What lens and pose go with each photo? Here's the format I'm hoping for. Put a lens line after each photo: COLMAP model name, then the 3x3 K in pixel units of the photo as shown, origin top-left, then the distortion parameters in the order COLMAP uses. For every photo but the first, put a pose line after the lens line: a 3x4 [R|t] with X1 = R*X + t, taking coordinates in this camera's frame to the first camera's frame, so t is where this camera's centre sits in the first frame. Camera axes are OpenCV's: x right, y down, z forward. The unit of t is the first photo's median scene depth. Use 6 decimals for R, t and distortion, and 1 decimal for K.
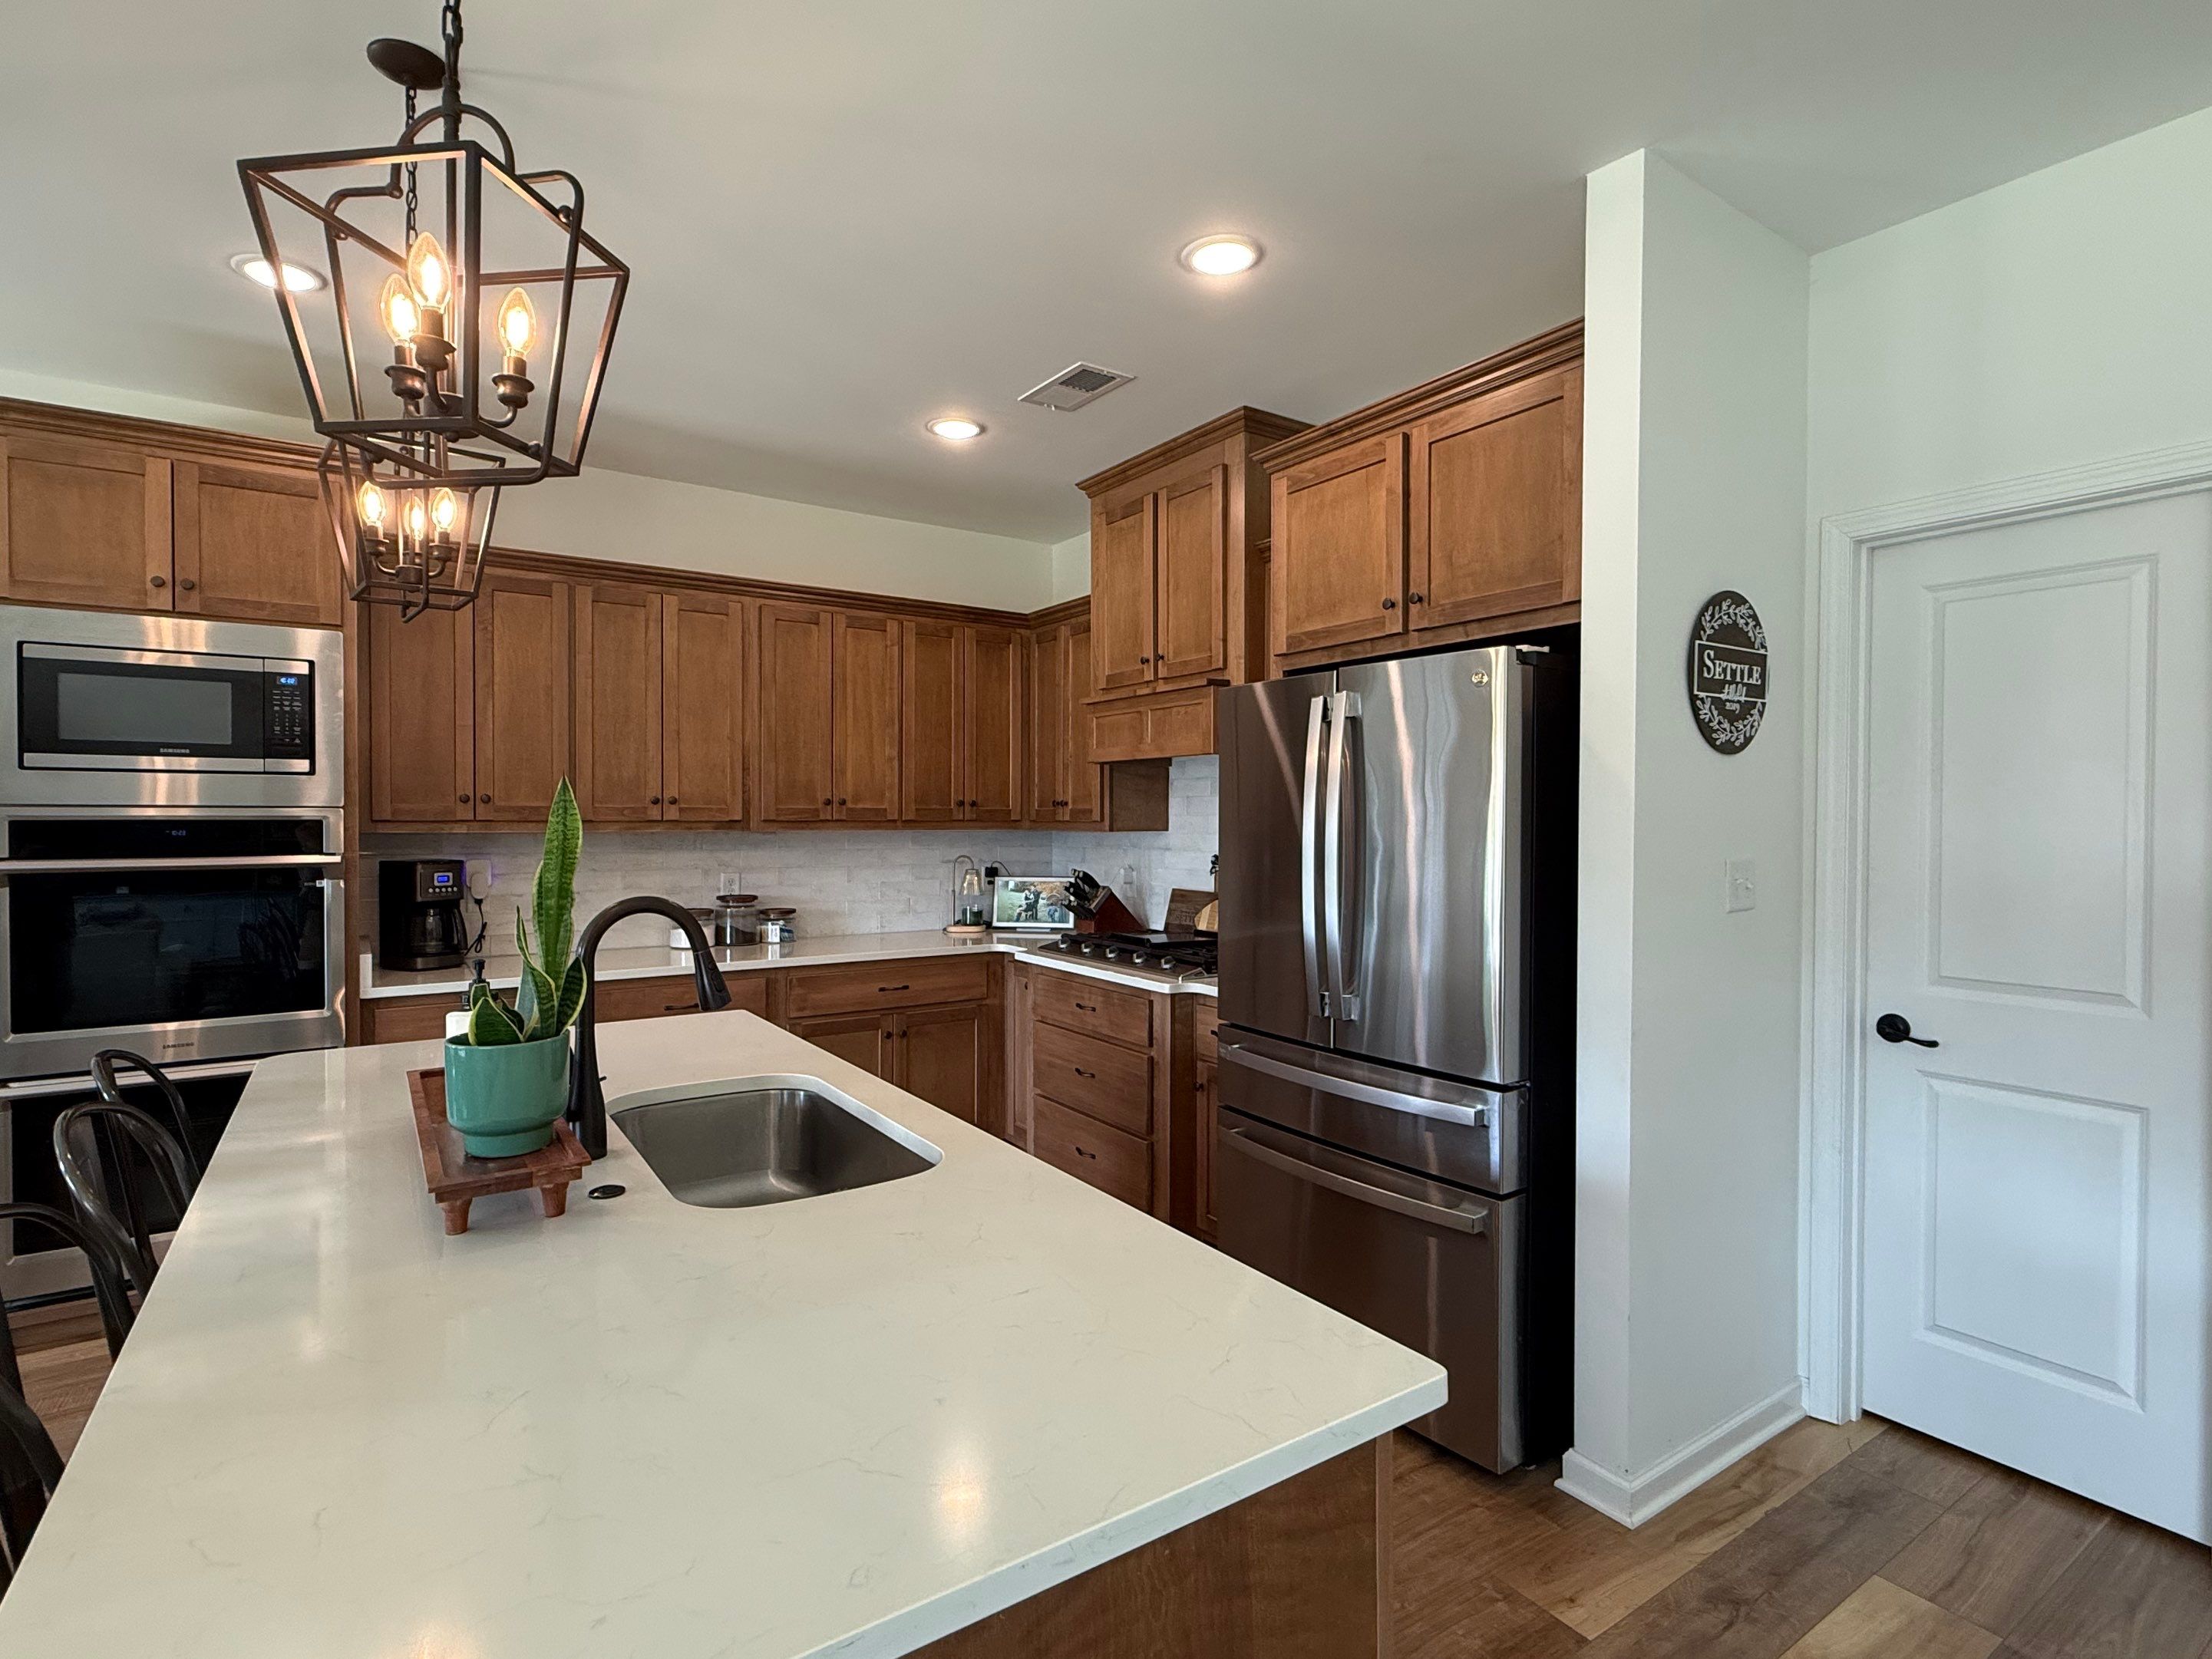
lens RADIAL K [[1101.2, 0, 1106.0], [0, 1101.2, 829.5], [0, 0, 1]] dist [0.002281, 0.000692]
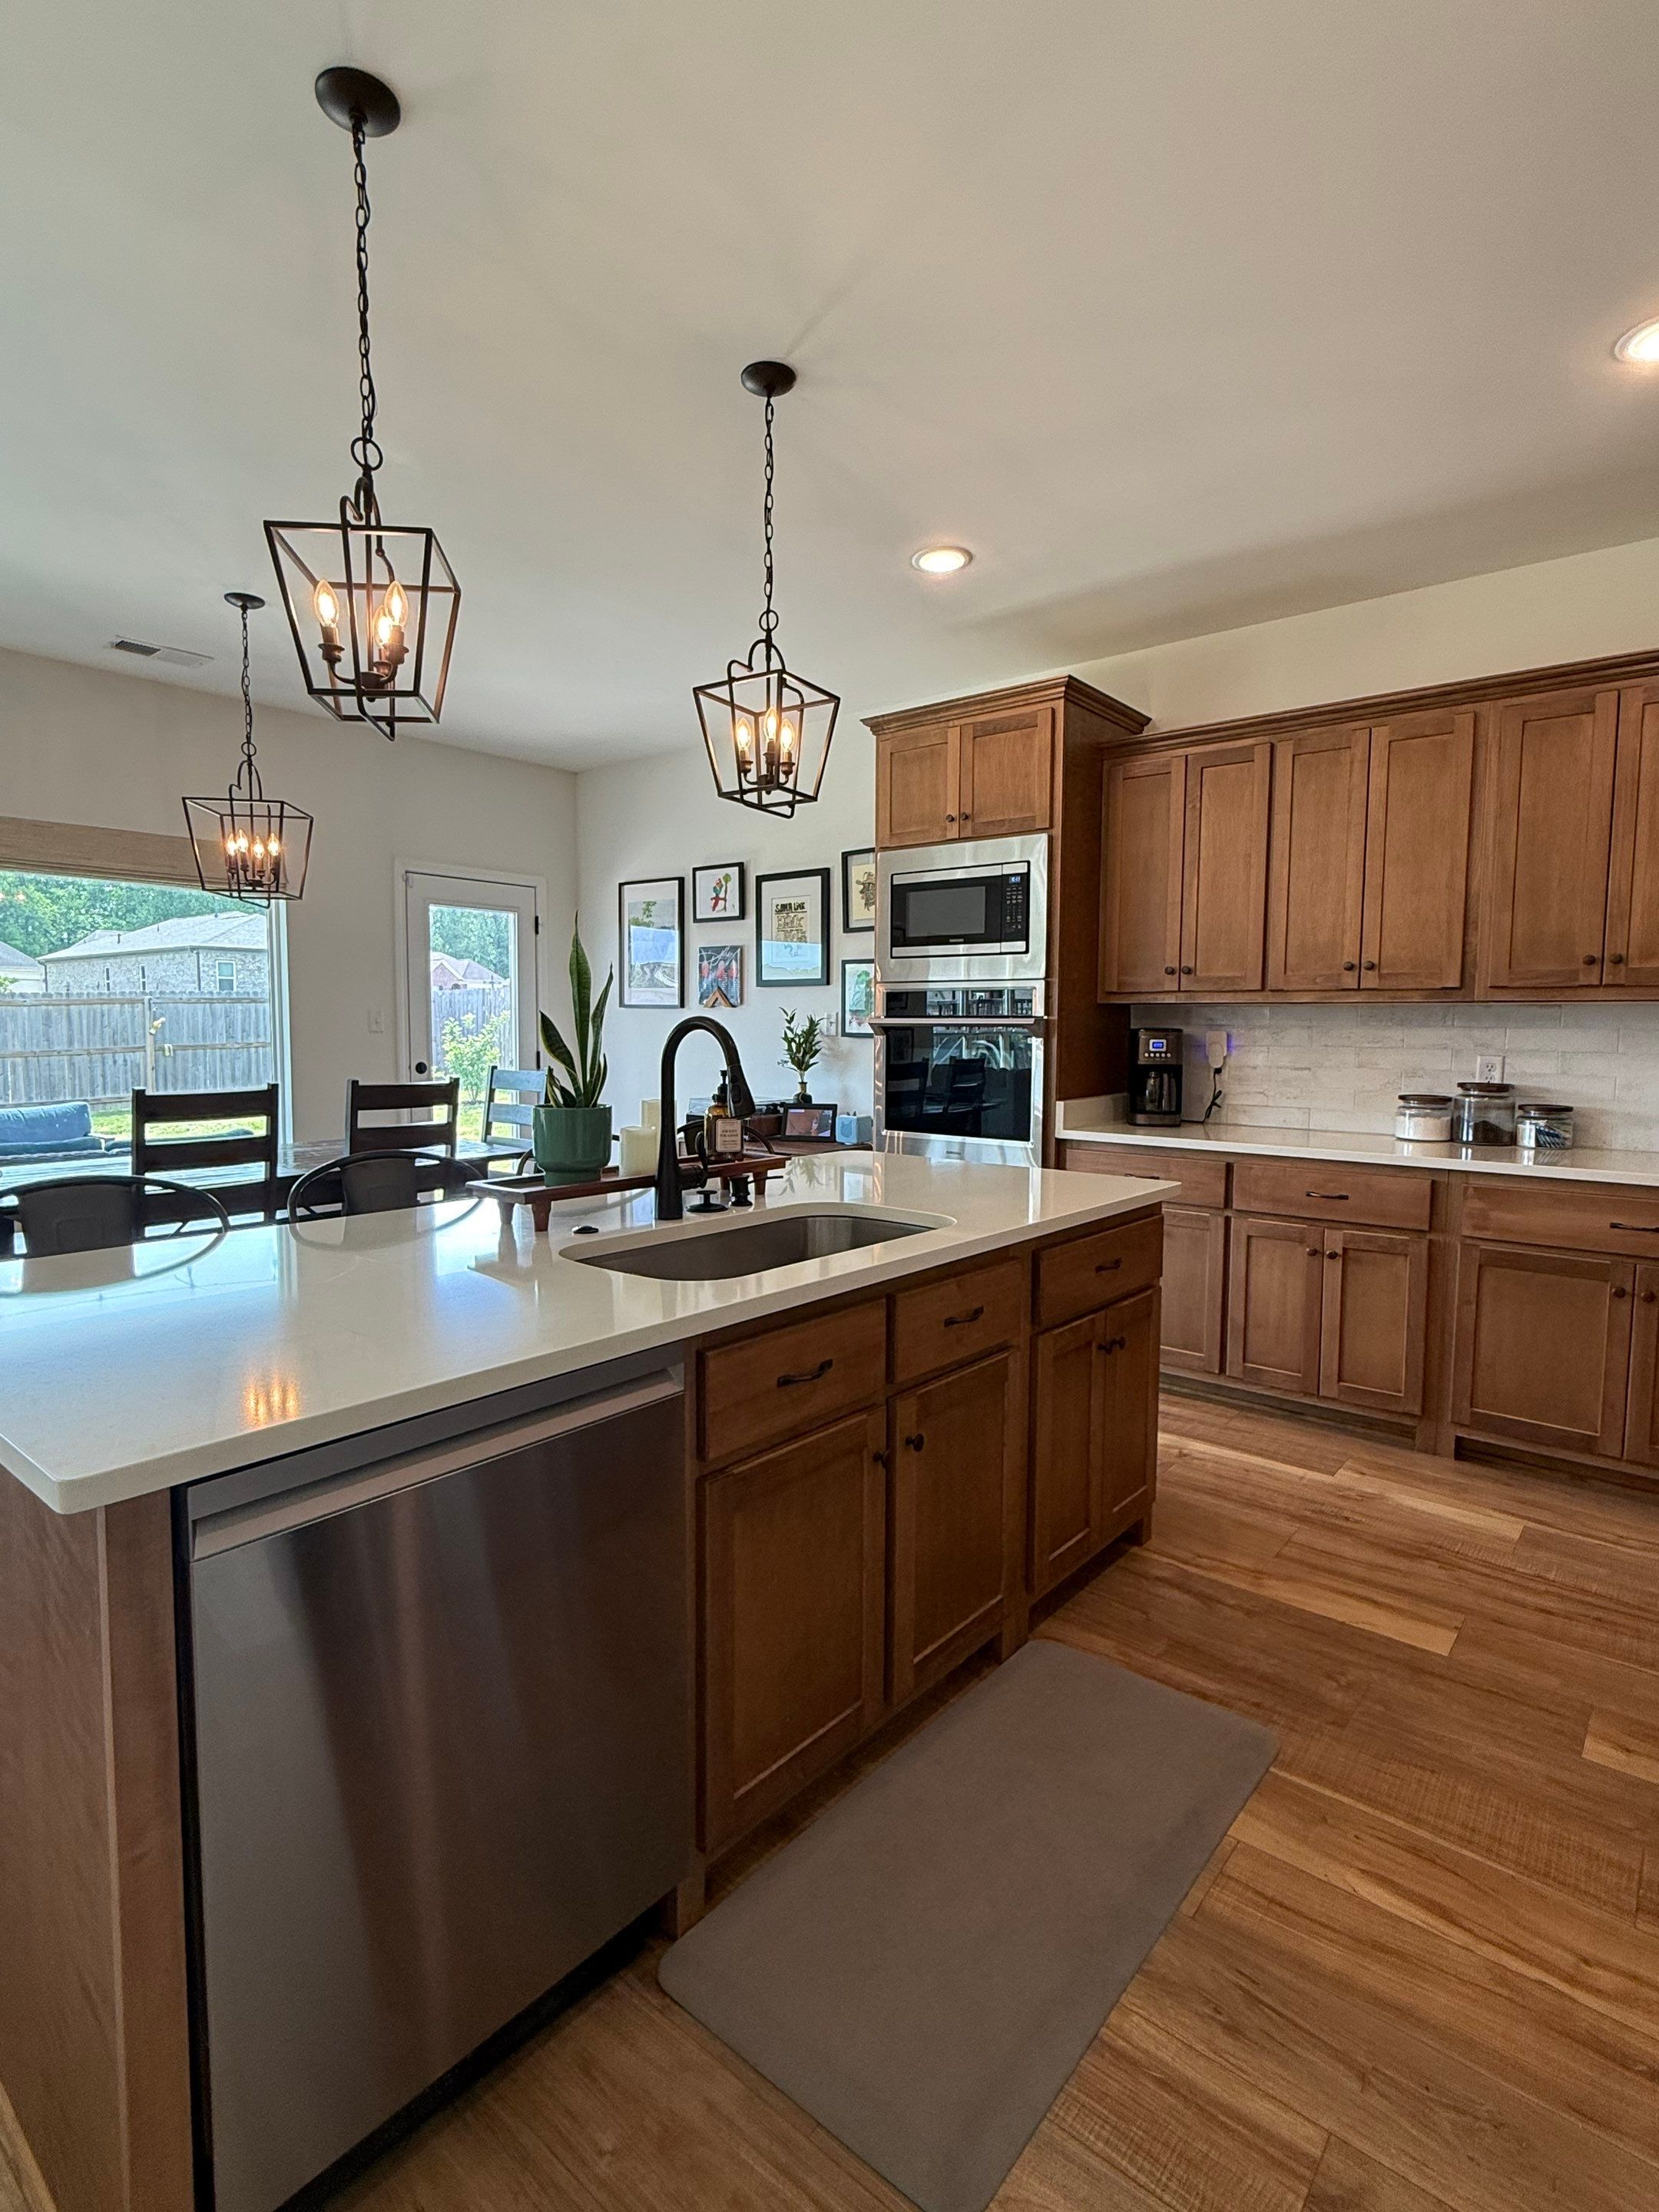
lens RADIAL K [[1101.3, 0, 829.5], [0, 1101.3, 1106.0], [0, 0, 1]] dist [0.002281, 0.000692]
pose [[0.278633, 0.072817, -0.957633, 0.339655], [-0.017121, 0.997340, 0.070855, 0.030664], [0.960245, -0.003347, 0.279138, 0.347864]]
